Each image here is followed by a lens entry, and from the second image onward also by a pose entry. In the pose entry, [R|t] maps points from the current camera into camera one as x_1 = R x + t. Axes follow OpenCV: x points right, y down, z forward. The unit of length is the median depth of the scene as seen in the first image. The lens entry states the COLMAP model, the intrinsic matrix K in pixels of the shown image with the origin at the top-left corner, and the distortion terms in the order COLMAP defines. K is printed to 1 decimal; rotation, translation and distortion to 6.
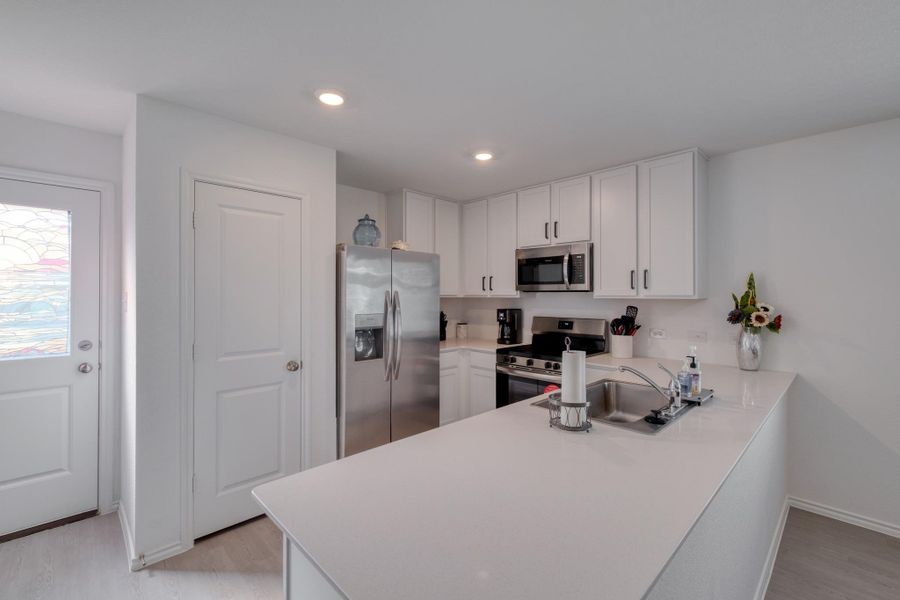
lens RADIAL K [[390.1, 0, 452.8], [0, 390.1, 293.7], [0, 0, 1]] dist [-0.000436, 0.000000]
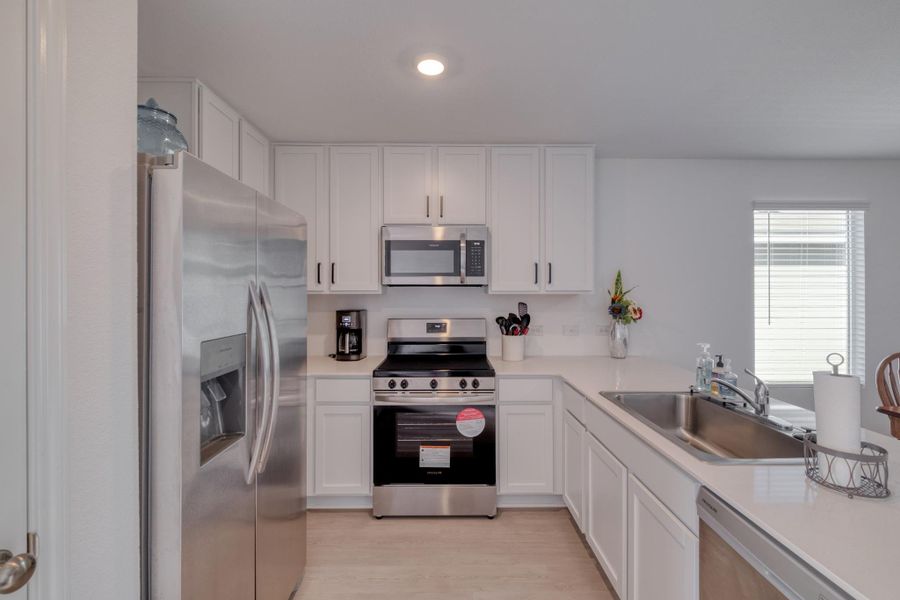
lens RADIAL K [[390.1, 0, 452.8], [0, 390.1, 293.7], [0, 0, 1]] dist [-0.000436, 0.000000]
pose [[0.685703, -0.002918, 0.727875, -0.309108], [-0.001049, 0.999987, 0.004997, 0.006630], [-0.727880, -0.004190, 0.685691, 0.479344]]
